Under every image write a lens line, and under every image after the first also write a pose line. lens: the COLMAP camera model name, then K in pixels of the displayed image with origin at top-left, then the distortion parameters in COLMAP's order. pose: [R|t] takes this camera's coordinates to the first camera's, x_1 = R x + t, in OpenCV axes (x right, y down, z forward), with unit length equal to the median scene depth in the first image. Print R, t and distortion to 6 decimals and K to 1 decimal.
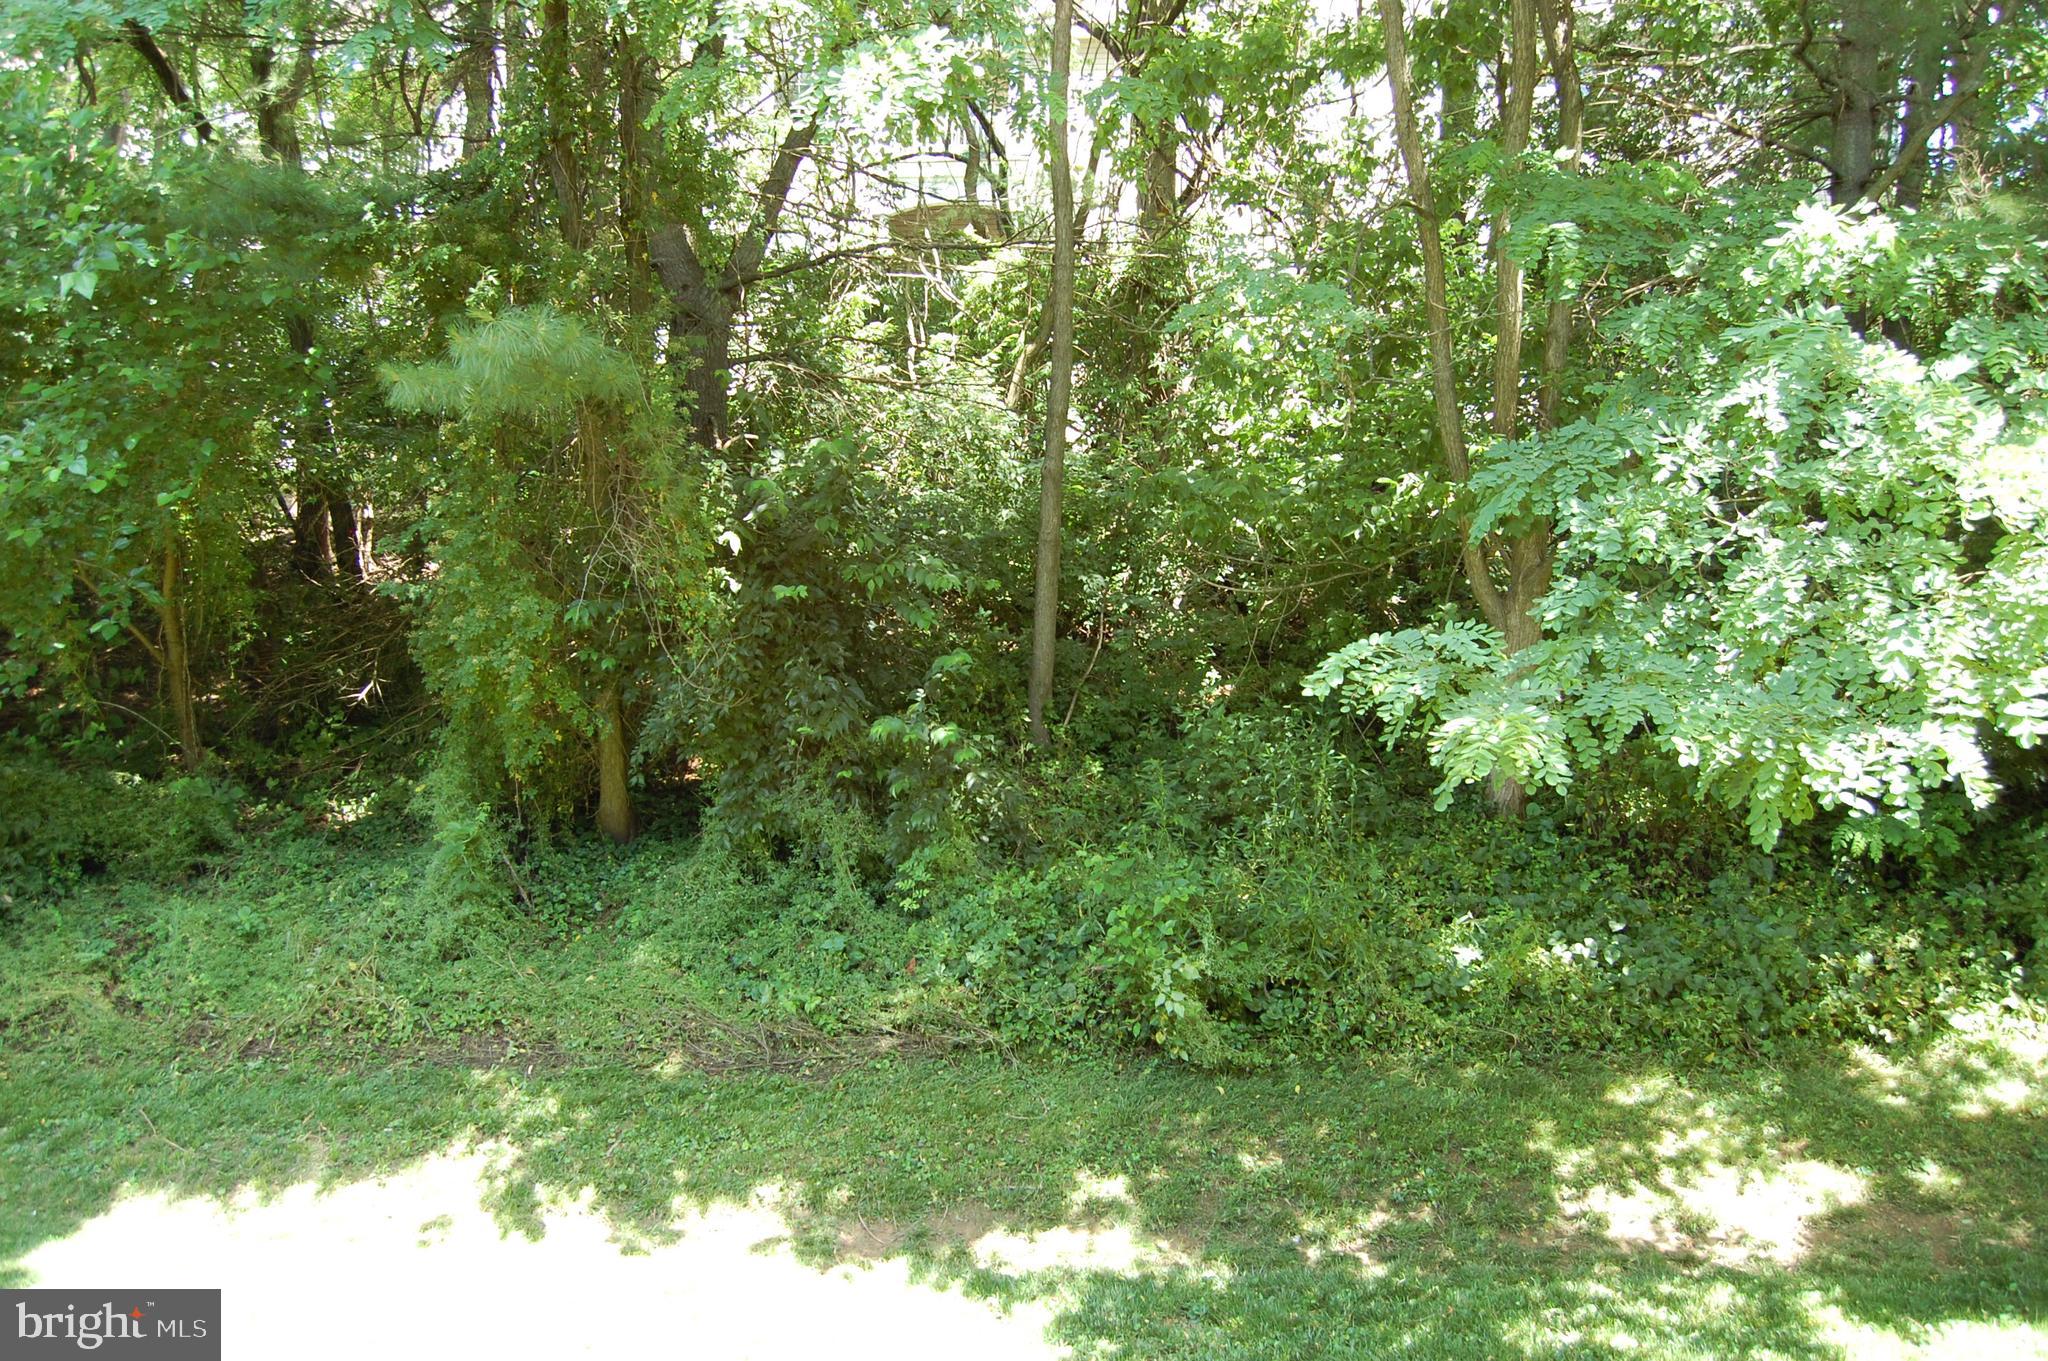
lens RADIAL K [[1612.6, 0, 1018.1], [0, 1612.6, 680.4], [0, 0, 1]] dist [-0.098730, 0.046605]
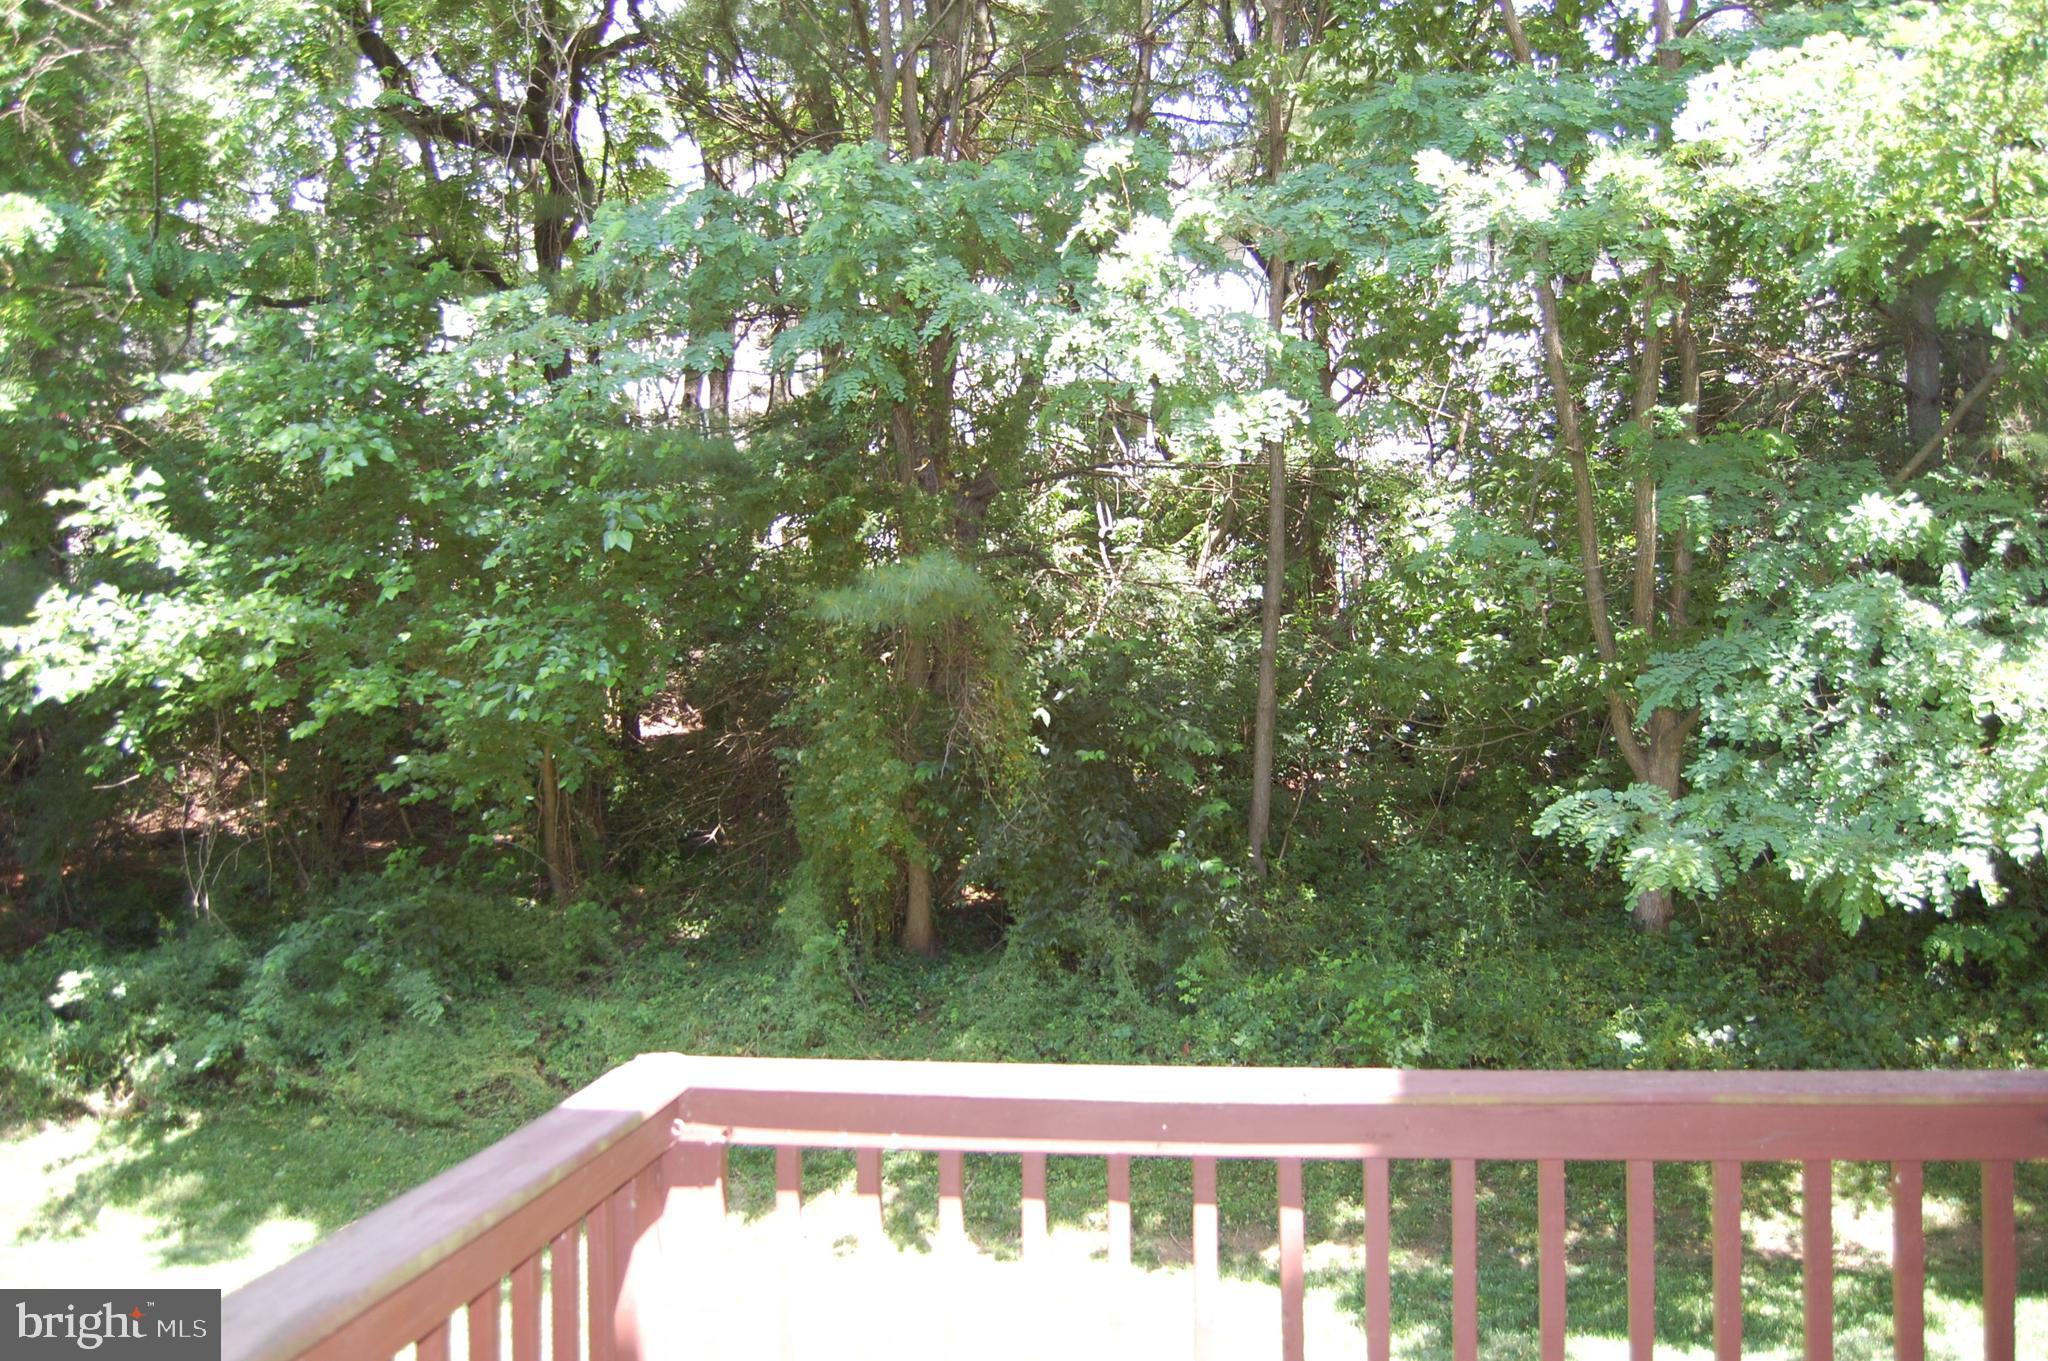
lens RADIAL K [[1612.6, 0, 1017.2], [0, 1612.6, 674.8], [0, 0, 1]] dist [-0.098730, 0.046605]
pose [[0.998034, -0.007992, -0.062166, -0.120325], [0.002385, 0.995961, -0.089760, -0.003656], [0.062632, 0.089435, 0.994021, -0.296774]]
